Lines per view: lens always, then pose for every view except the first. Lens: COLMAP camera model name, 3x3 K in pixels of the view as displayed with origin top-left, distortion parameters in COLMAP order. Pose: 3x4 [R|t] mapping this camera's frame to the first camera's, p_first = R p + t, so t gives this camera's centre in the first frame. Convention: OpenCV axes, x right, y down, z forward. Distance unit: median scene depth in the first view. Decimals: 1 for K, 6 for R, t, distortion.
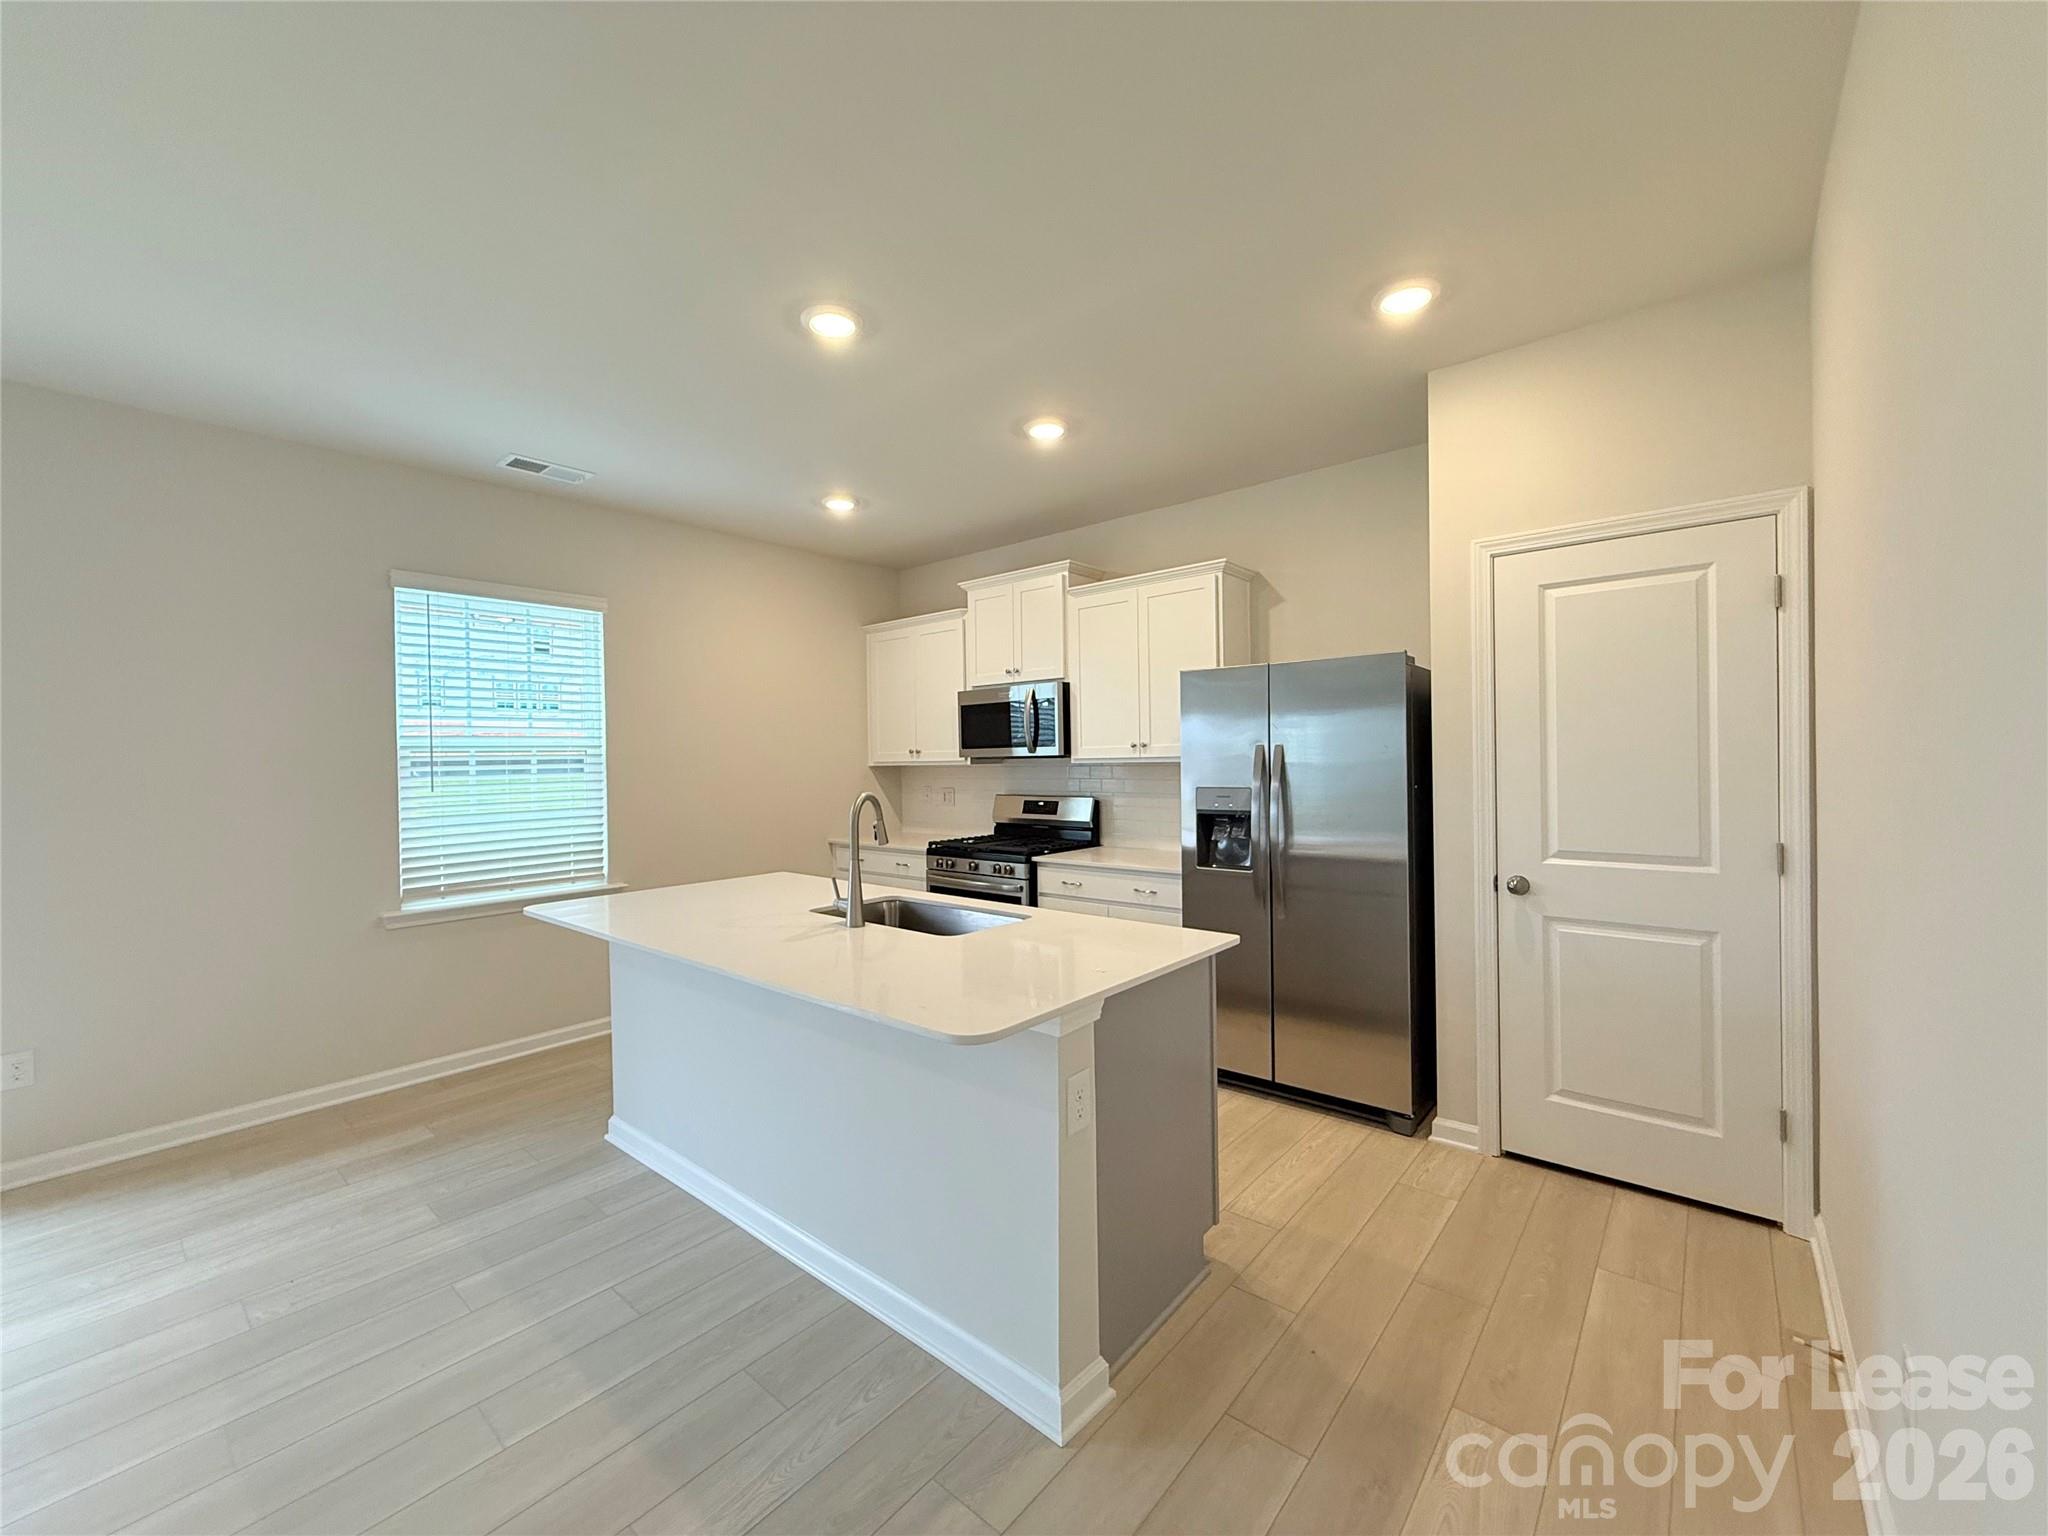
lens RADIAL K [[816.6, 0, 1024.0], [0, 816.6, 768.0], [0, 0, 1]] dist [0.000496, 0.000022]
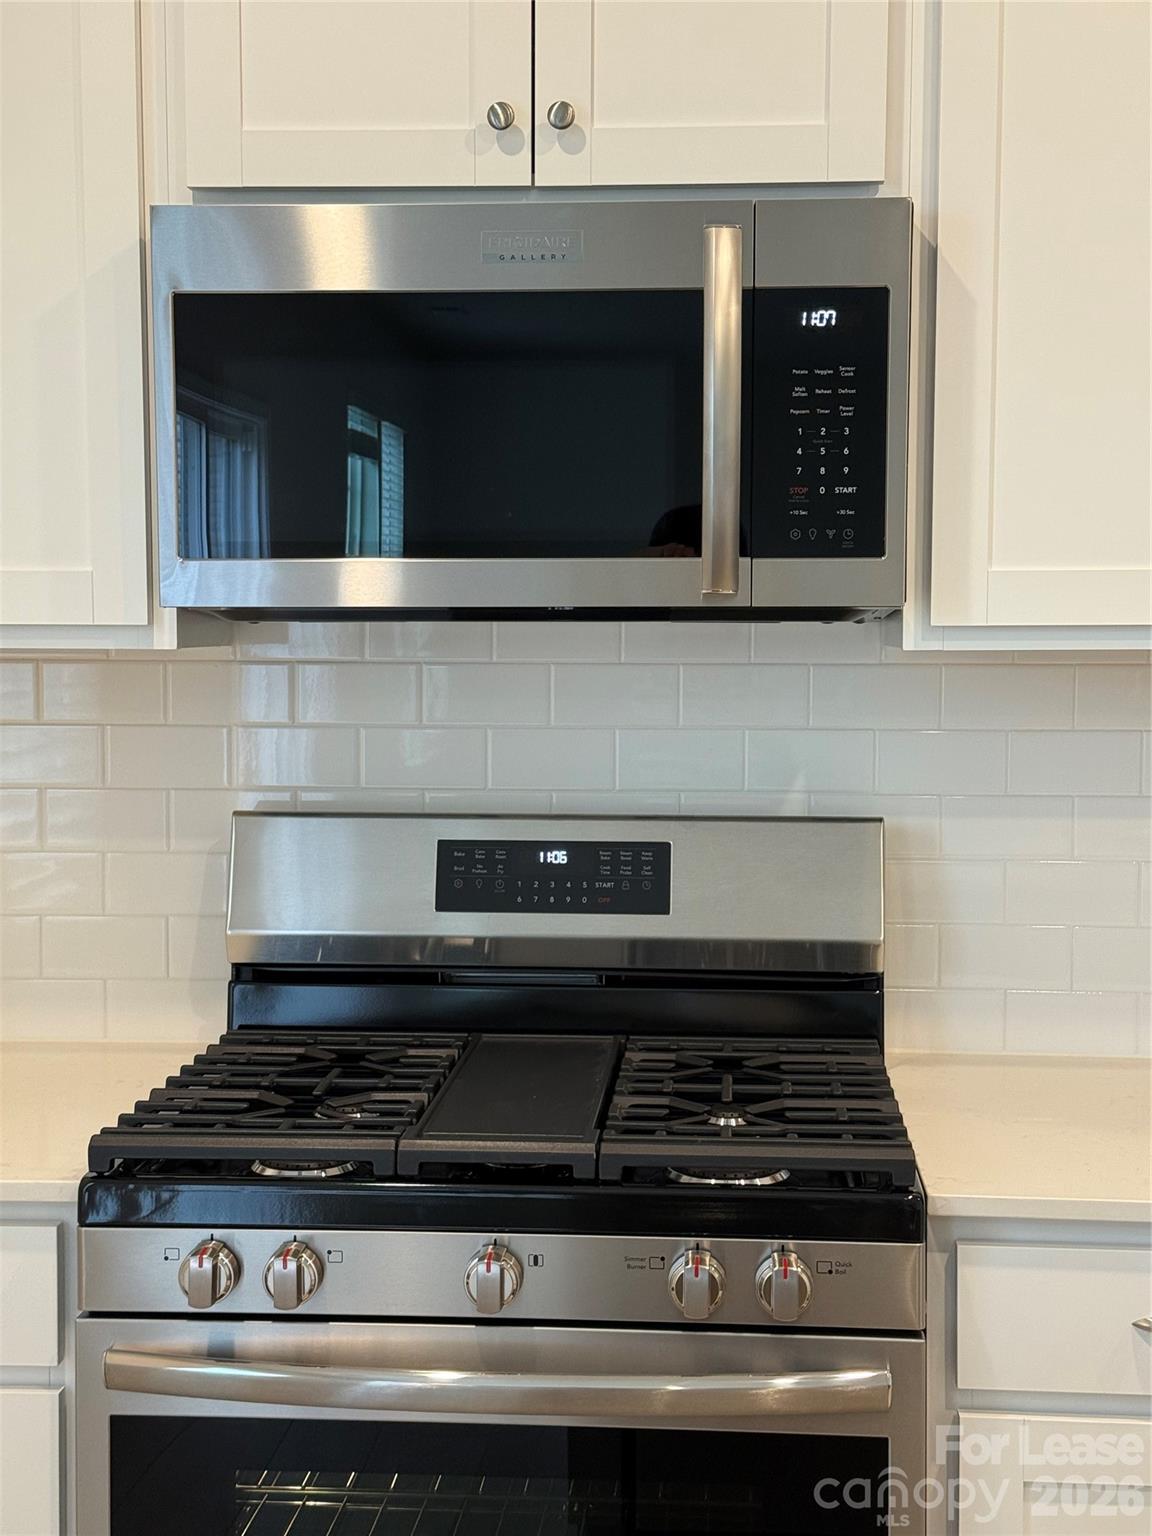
lens RADIAL K [[2209.6, 0, 576.0], [0, 2209.6, 768.0], [0, 0, 1]] dist [0.231412, -0.024875]
pose [[0.808782, -0.020335, 0.587757, -0.338450], [-0.009258, 0.998838, 0.047297, -0.002409], [-0.588036, -0.043695, 0.807654, 0.691279]]
